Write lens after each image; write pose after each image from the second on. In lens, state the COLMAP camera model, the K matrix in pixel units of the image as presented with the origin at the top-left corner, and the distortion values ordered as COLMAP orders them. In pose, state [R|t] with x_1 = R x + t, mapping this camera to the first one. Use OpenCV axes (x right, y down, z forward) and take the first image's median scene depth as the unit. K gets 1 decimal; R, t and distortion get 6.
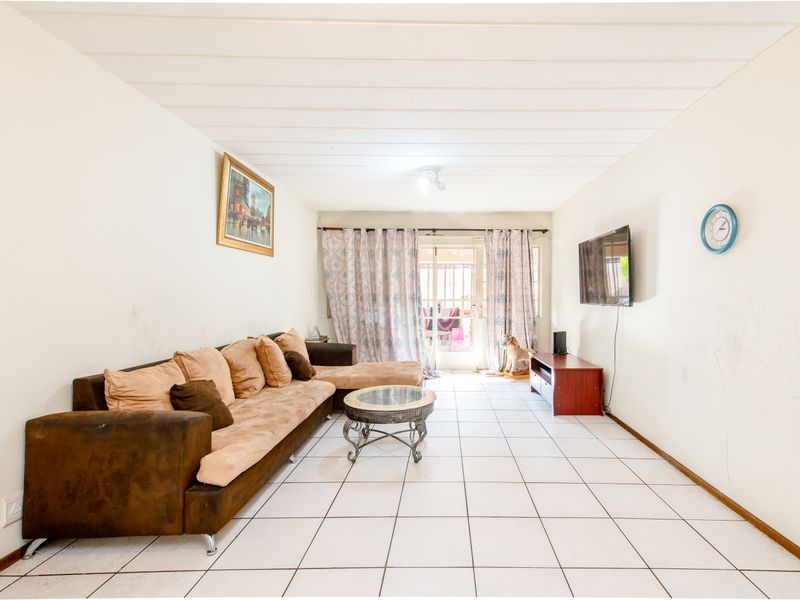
lens RADIAL K [[319.4, 0, 400.0], [0, 319.4, 300.0], [0, 0, 1]] dist [-0.000550, -0.000005]
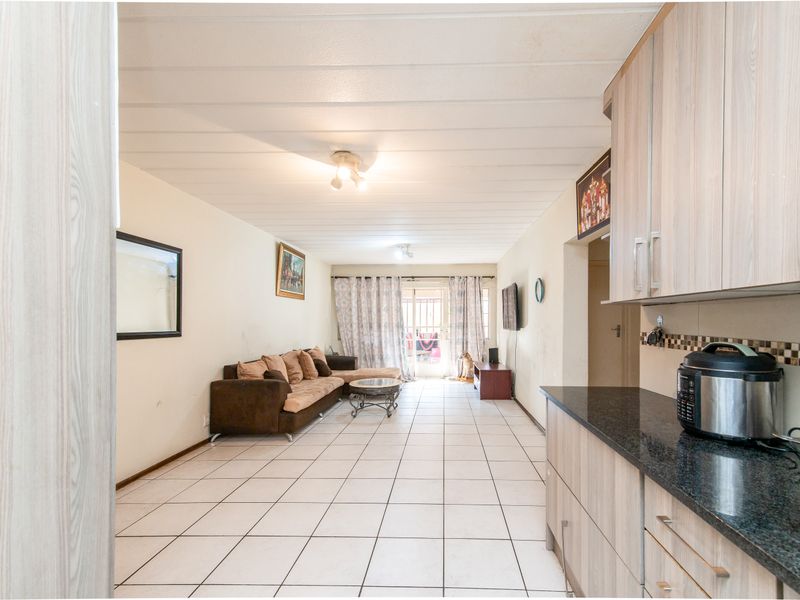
lens RADIAL K [[383.0, 0, 400.0], [0, 383.0, 300.0], [0, 0, 1]] dist [-0.000003, 0.000174]
pose [[0.999077, -0.009152, -0.041974, 0.124673], [0.006370, 0.997802, -0.065957, -0.007651], [0.042485, 0.065629, 0.996939, -0.713630]]
